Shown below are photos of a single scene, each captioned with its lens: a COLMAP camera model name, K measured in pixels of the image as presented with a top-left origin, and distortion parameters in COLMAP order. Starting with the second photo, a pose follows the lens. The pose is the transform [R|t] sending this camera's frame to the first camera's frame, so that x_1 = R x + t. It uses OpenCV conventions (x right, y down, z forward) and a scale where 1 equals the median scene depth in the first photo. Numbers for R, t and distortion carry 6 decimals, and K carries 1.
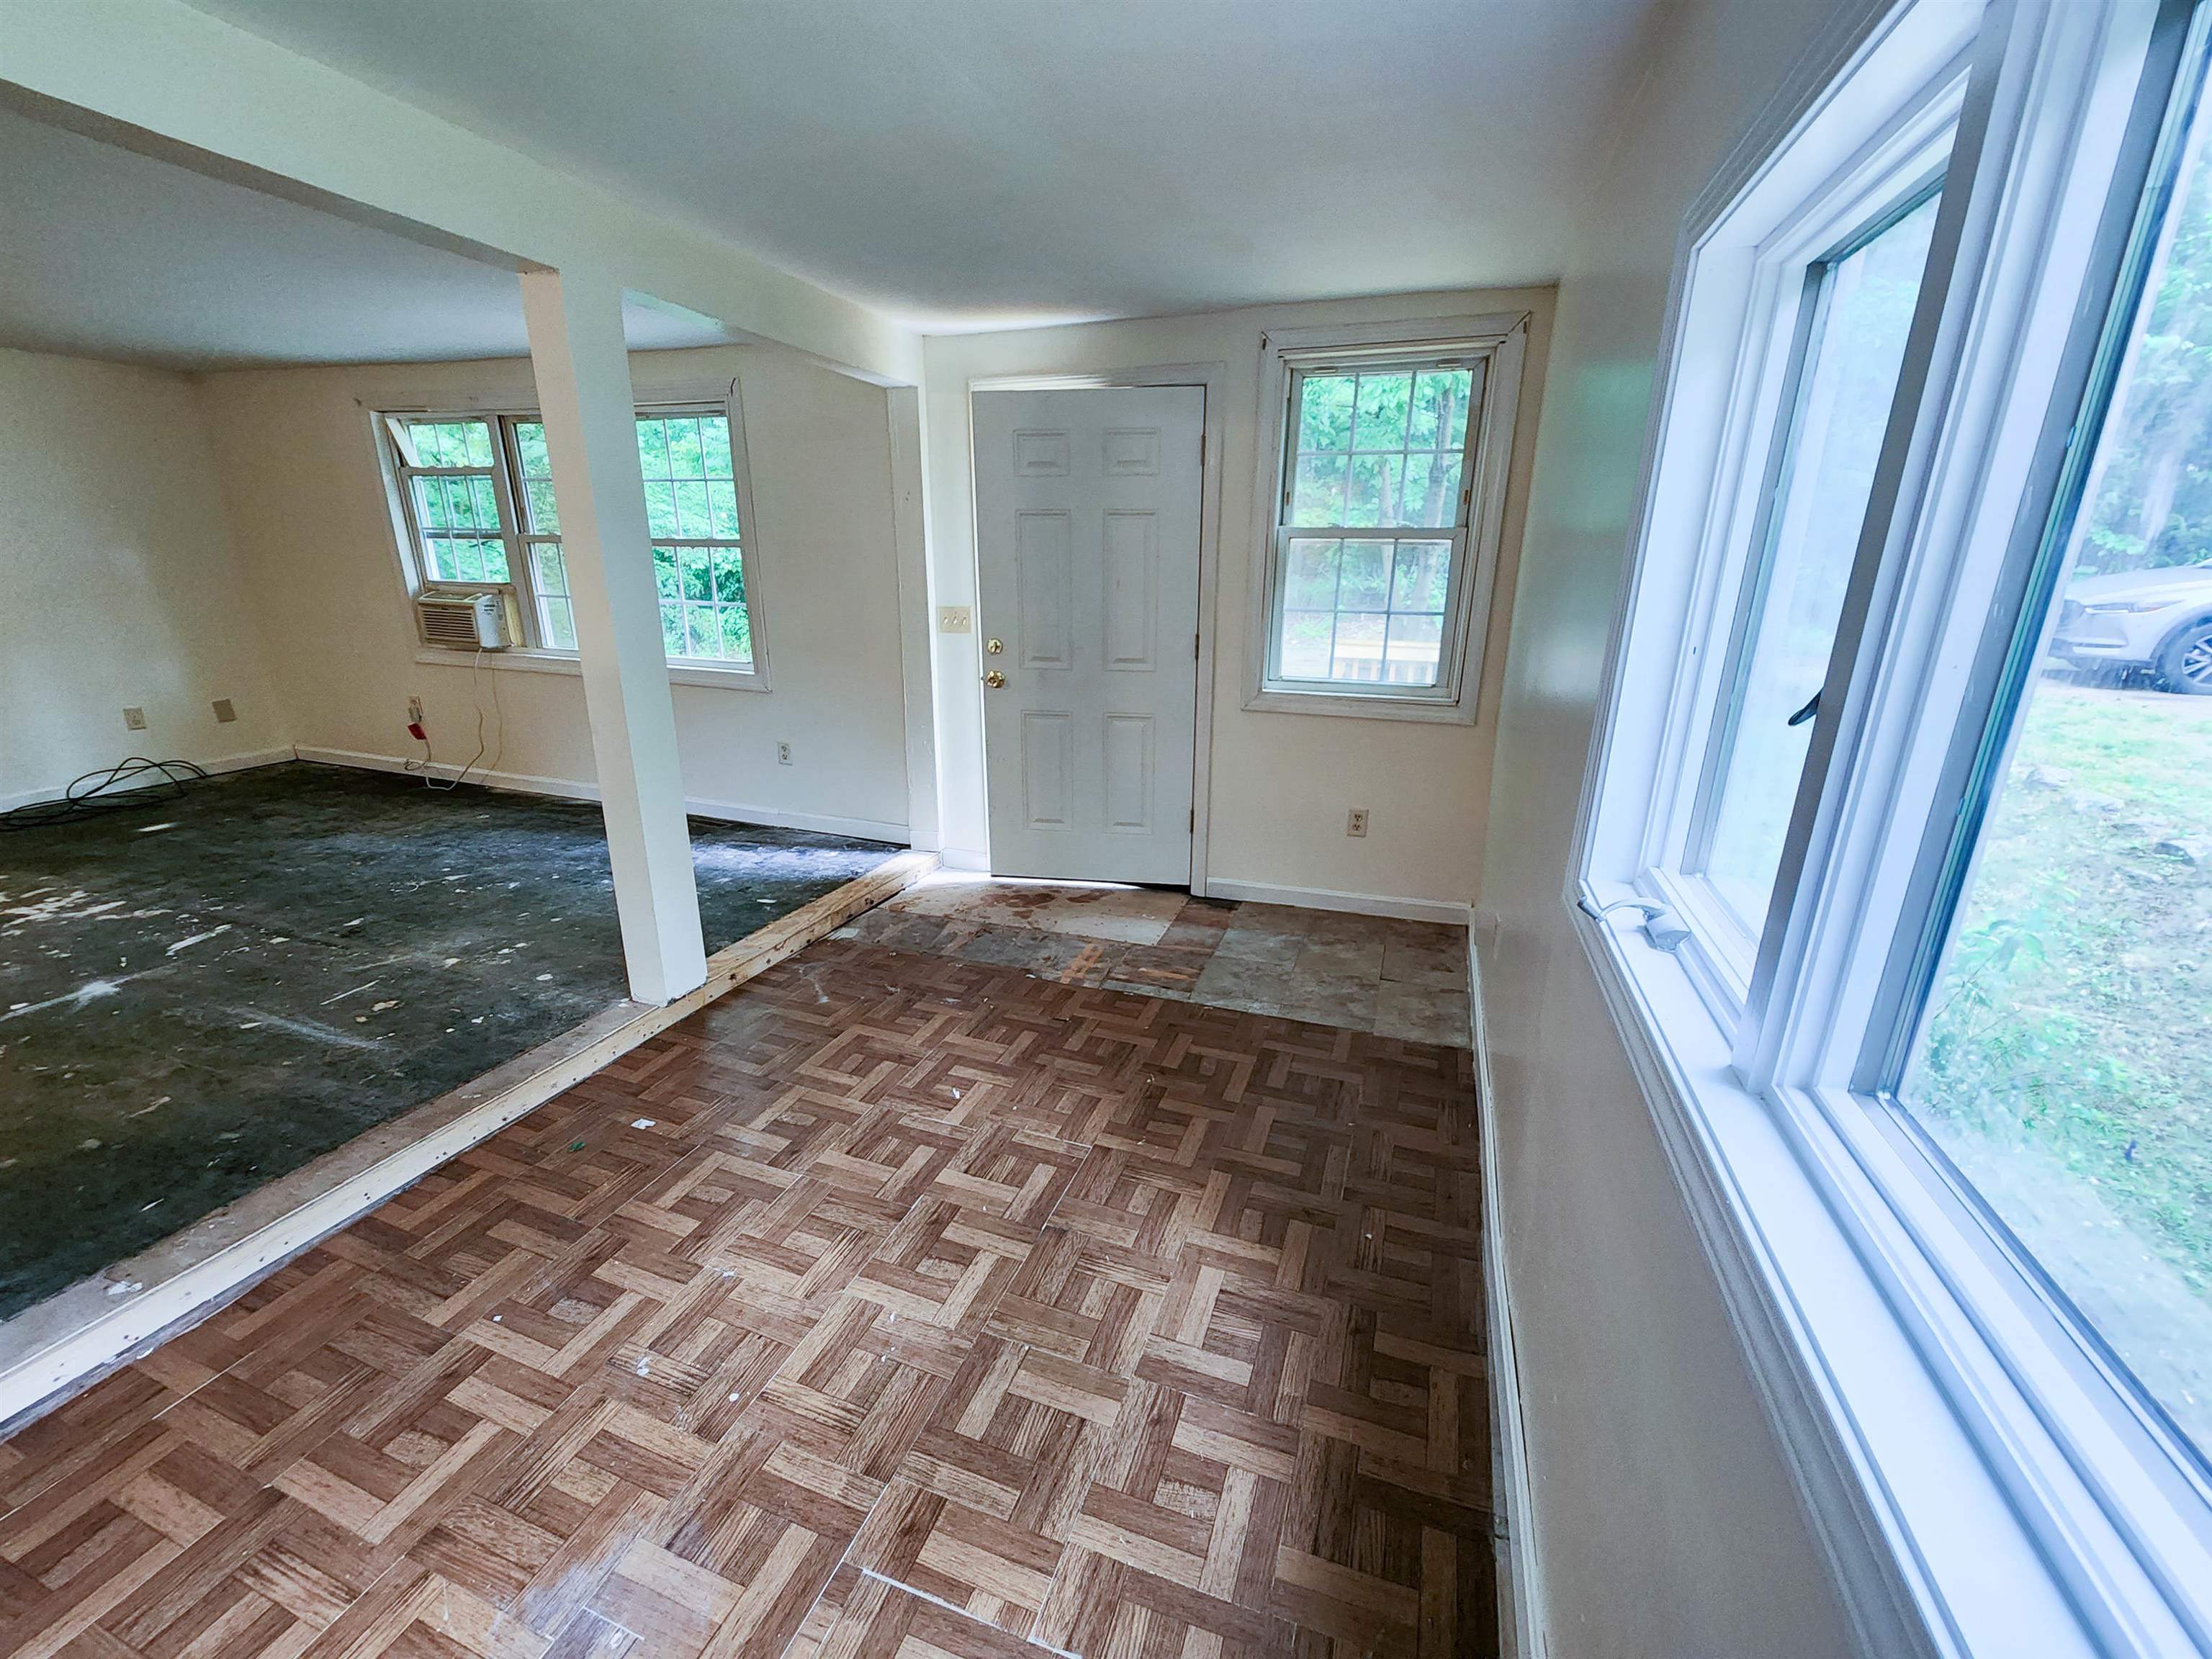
lens RADIAL K [[895.9, 0, 1109.1], [0, 895.9, 840.1], [0, 0, 1]] dist [-0.000654, 0.000017]
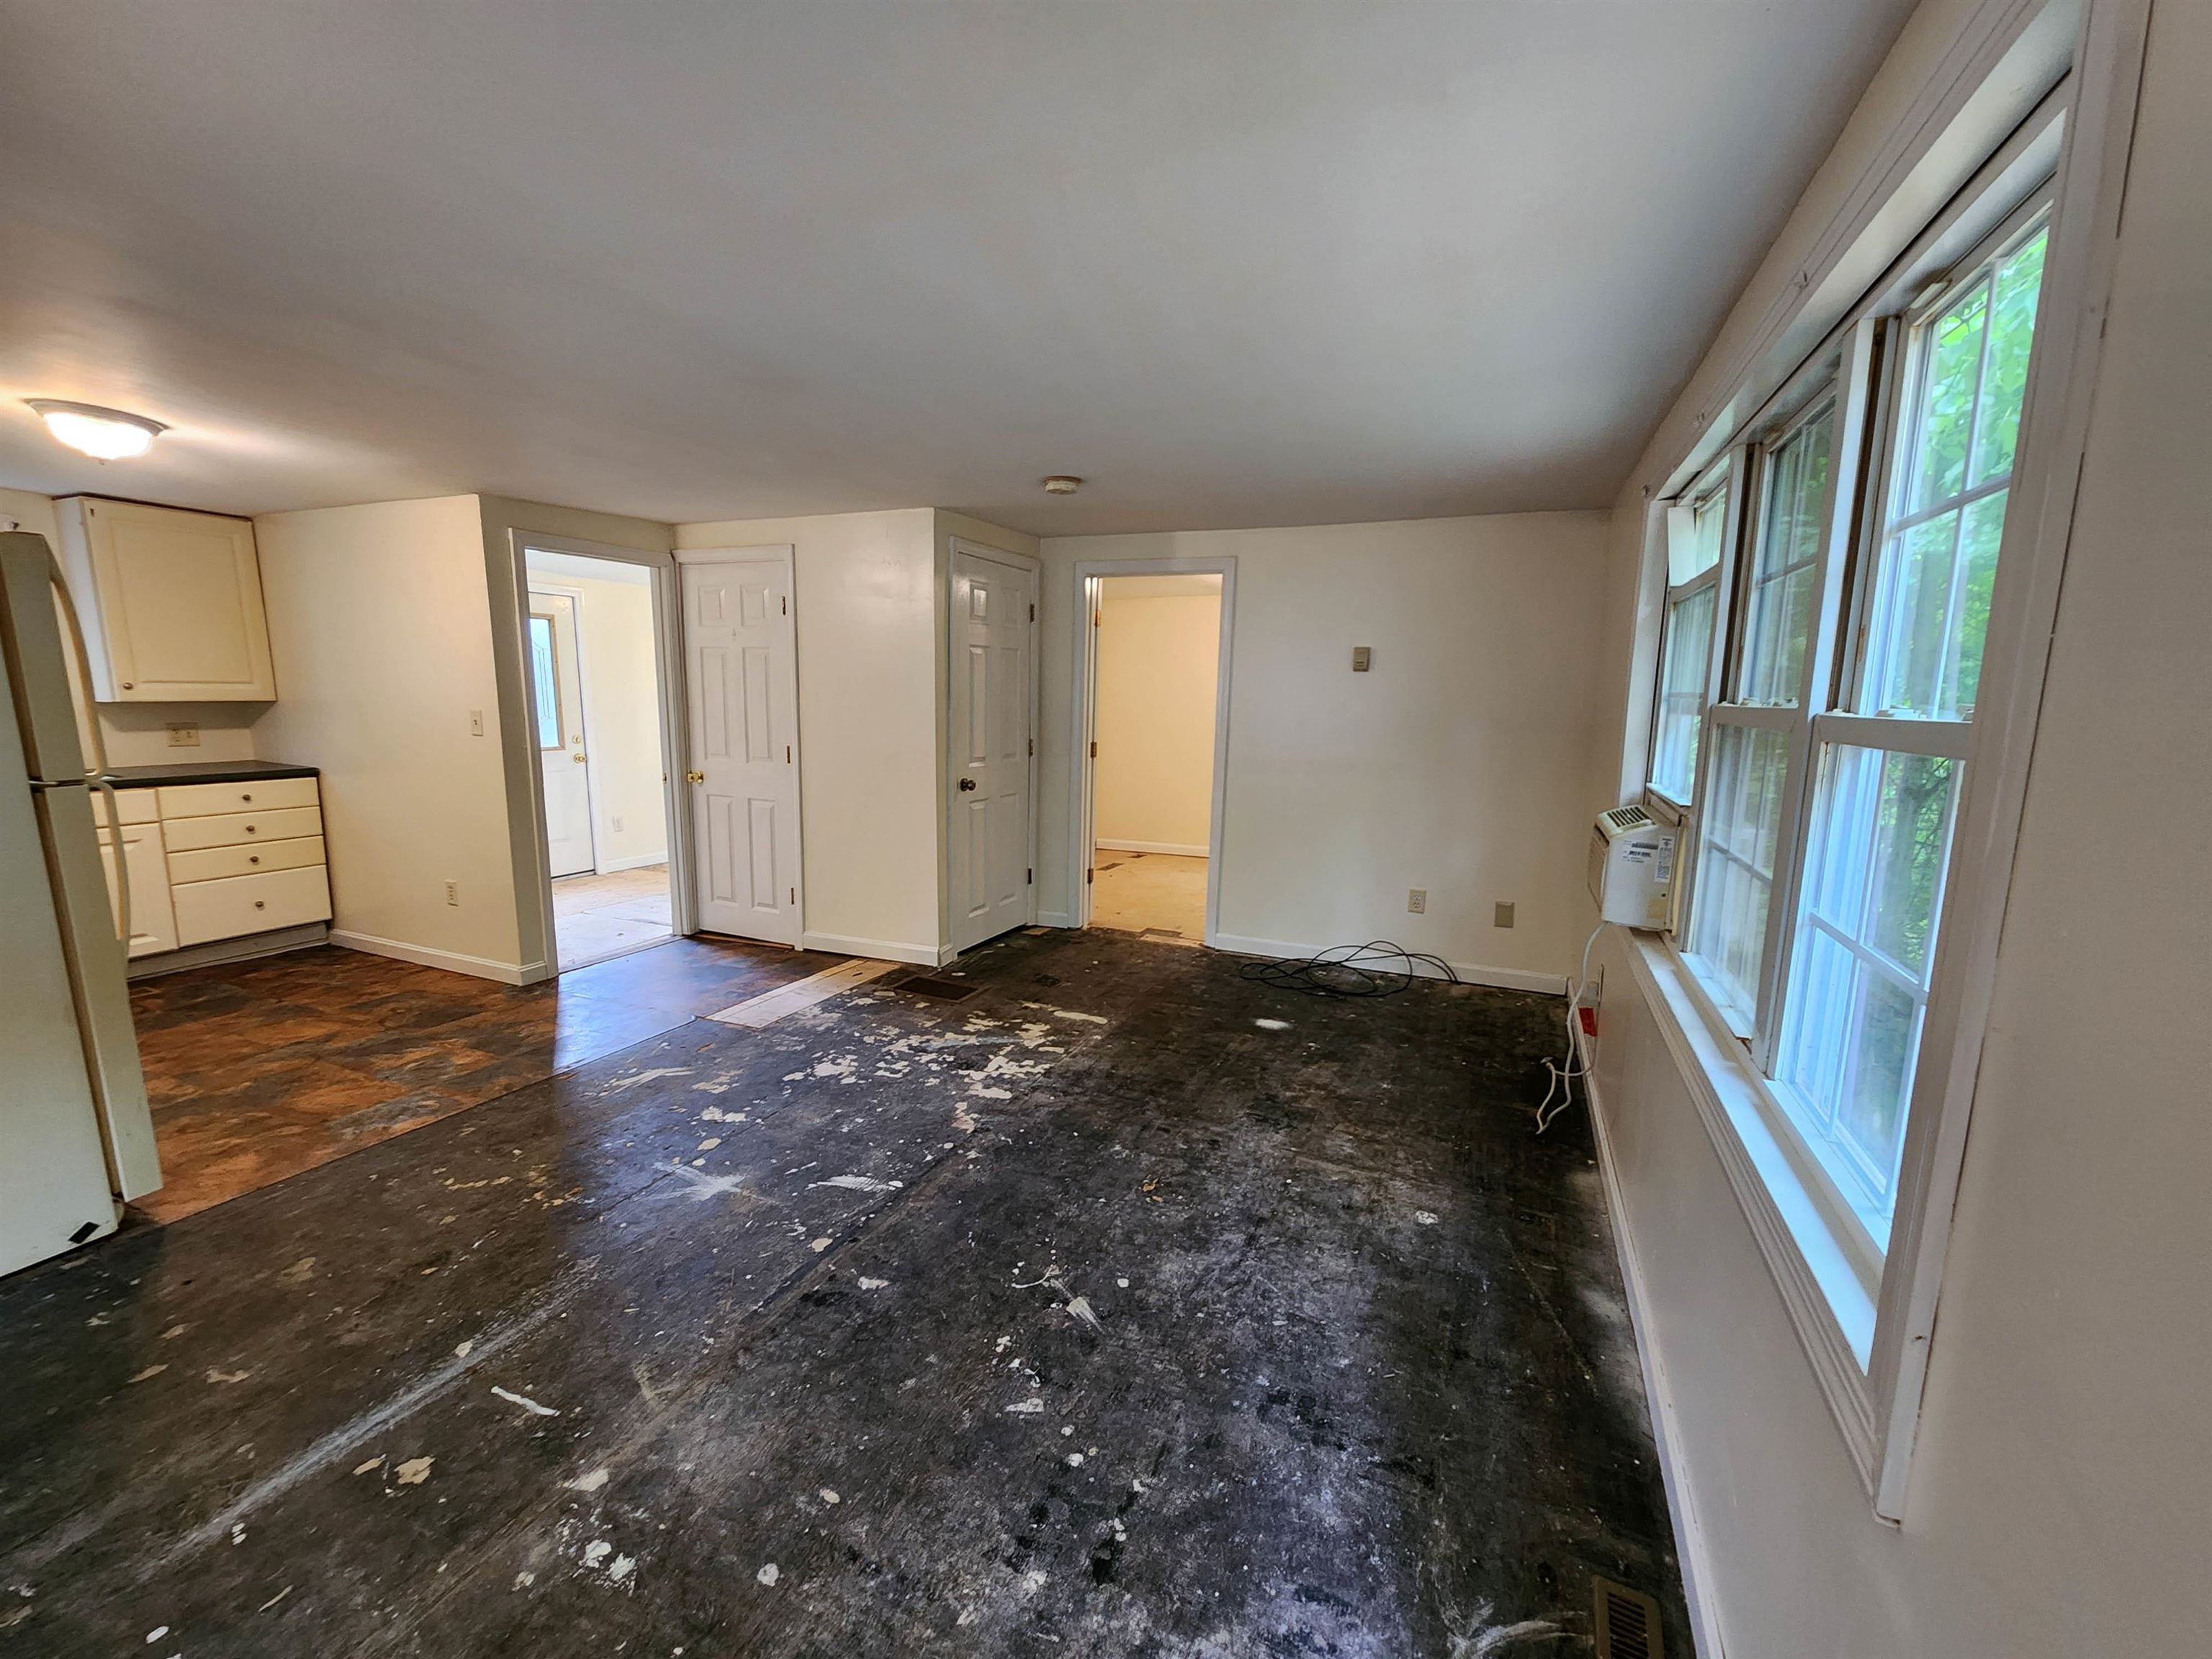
lens RADIAL K [[895.9, 0, 1109.1], [0, 895.9, 840.1], [0, 0, 1]] dist [-0.000654, 0.000017]
pose [[-0.088770, 0.147528, -0.985066, -0.273460], [-0.324450, 0.930750, 0.168631, -0.367031], [0.941728, 0.334574, -0.034758, 1.077478]]
